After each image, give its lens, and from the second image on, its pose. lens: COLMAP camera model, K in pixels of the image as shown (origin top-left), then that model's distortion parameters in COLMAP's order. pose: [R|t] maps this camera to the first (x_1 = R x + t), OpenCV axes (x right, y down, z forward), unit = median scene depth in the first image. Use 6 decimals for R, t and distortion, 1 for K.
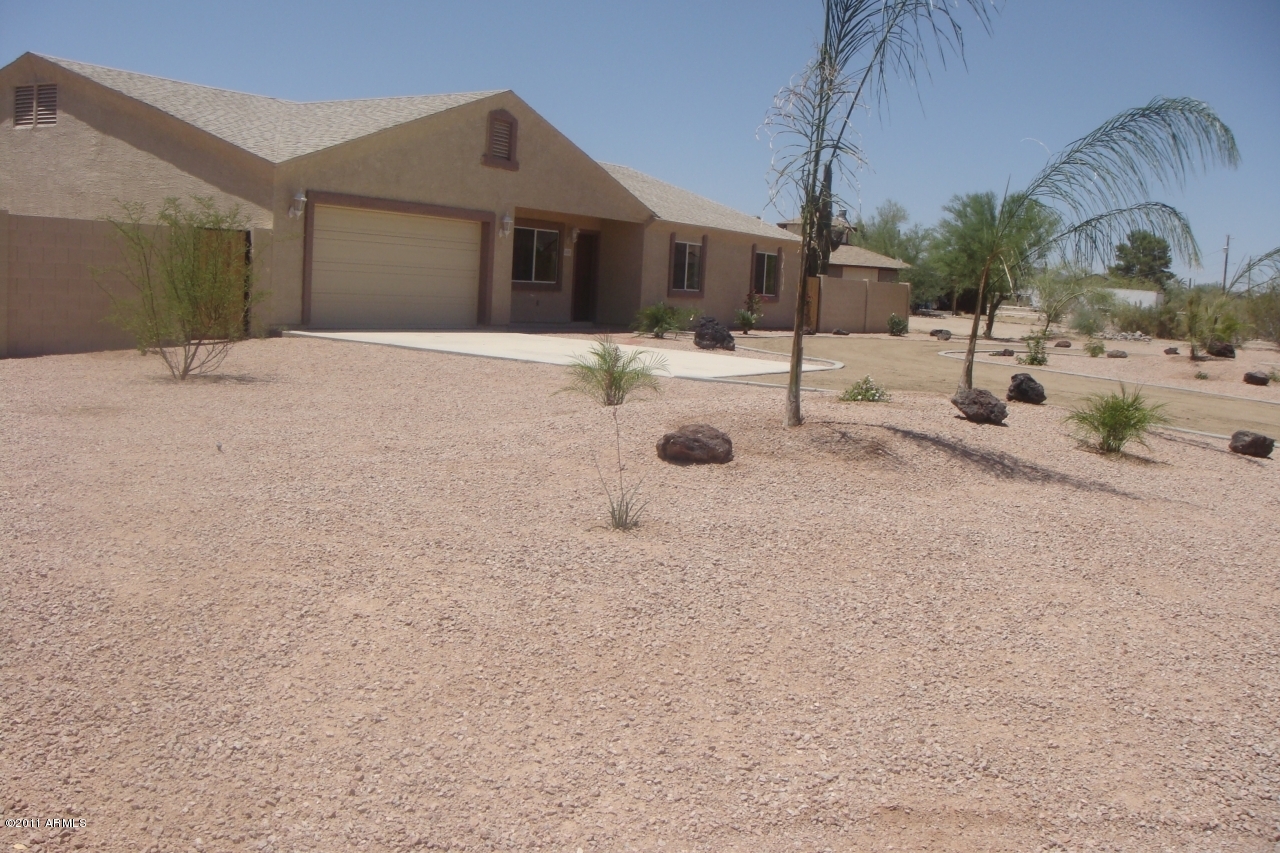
lens RADIAL K [[1354.9, 0, 640.3], [0, 1354.9, 426.9], [0, 0, 1]] dist [-0.156910, 0.000000]
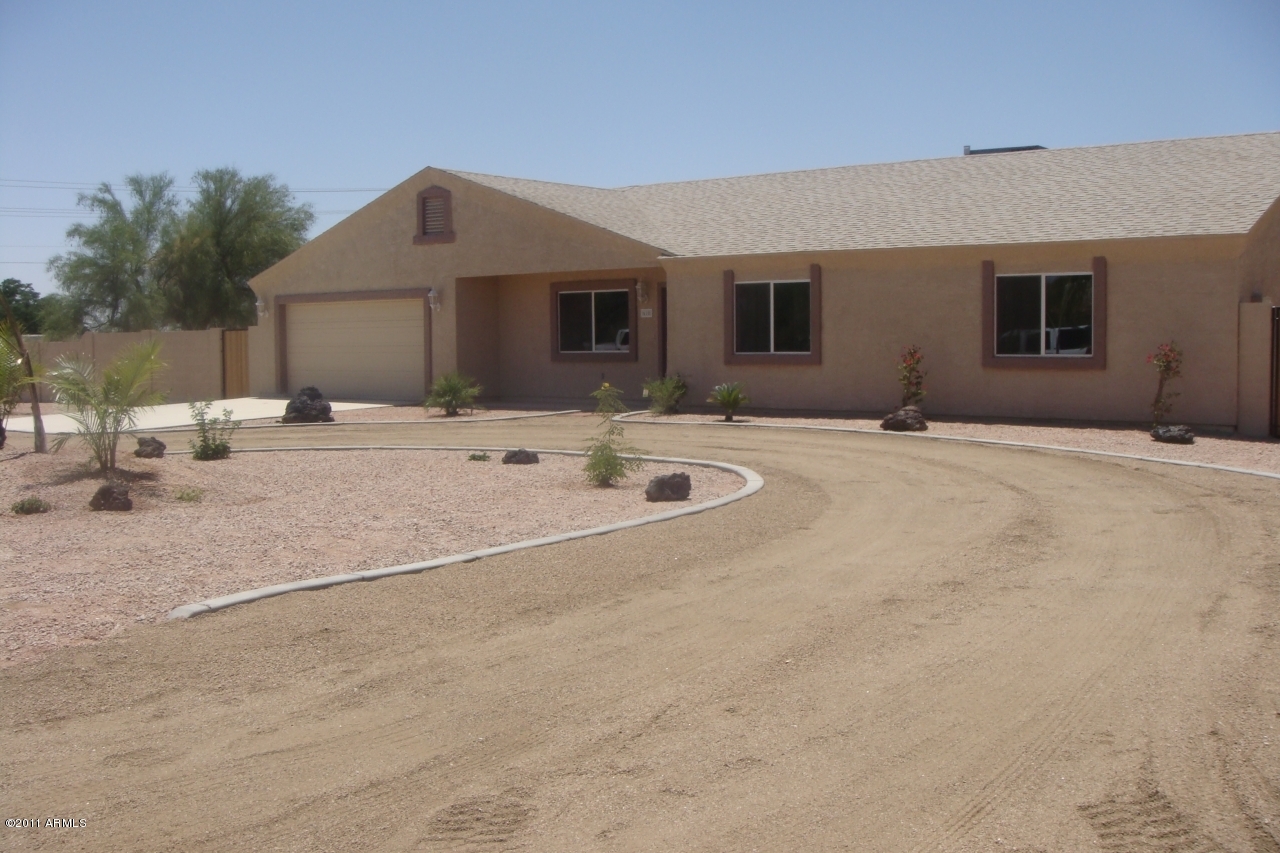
lens RADIAL K [[1354.9, 0, 639.3], [0, 1354.9, 427.0], [0, 0, 1]] dist [-0.156910, 0.000000]
pose [[-0.169082, 0.001514, -0.985601, 0.772365], [-0.111130, 0.993593, 0.020591, -0.081166], [0.979317, 0.113011, -0.167831, 1.179500]]
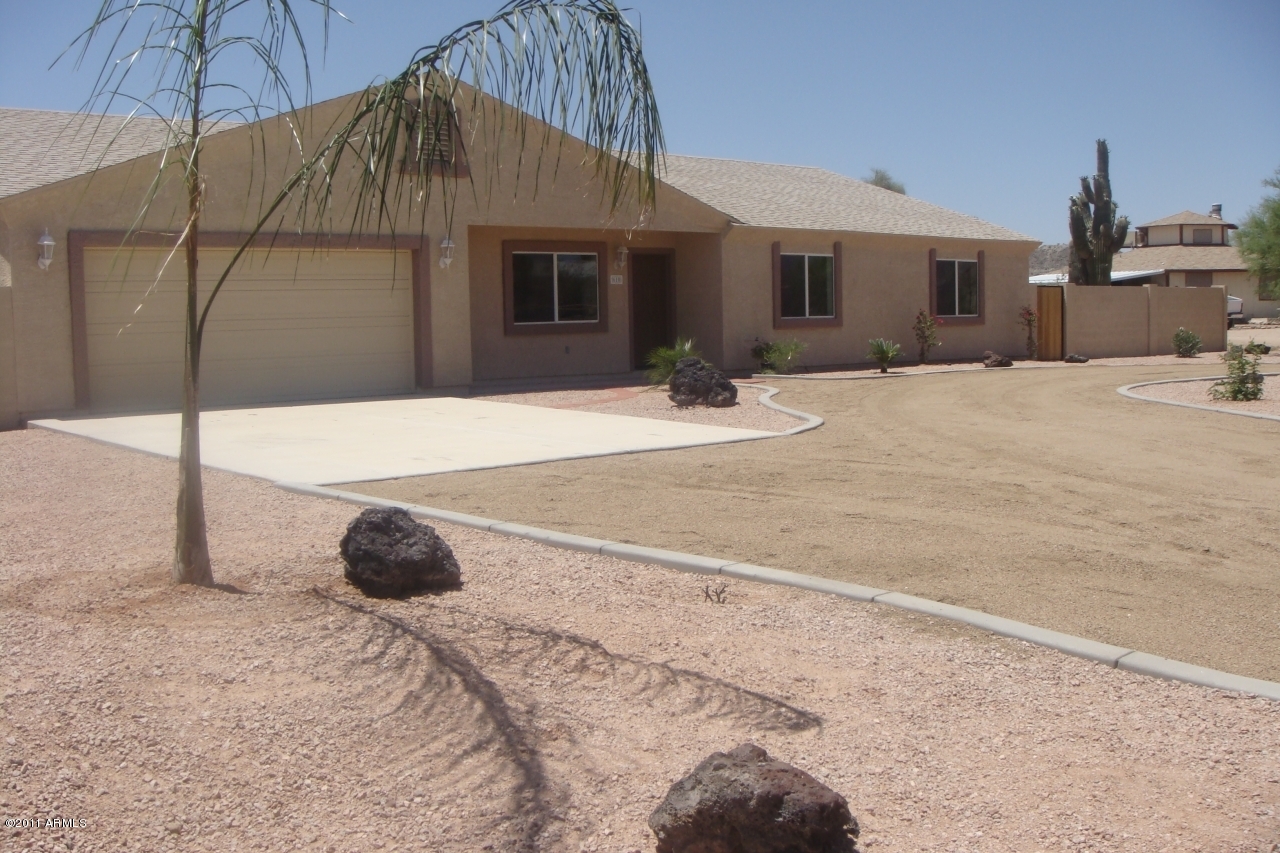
lens RADIAL K [[1354.9, 0, 638.4], [0, 1354.9, 432.5], [0, 0, 1]] dist [-0.156910, 0.000000]
pose [[0.941459, -0.044378, -0.334193, 0.214762], [0.036573, 0.998892, -0.029615, -0.021844], [0.335137, 0.015659, 0.942039, 0.302750]]
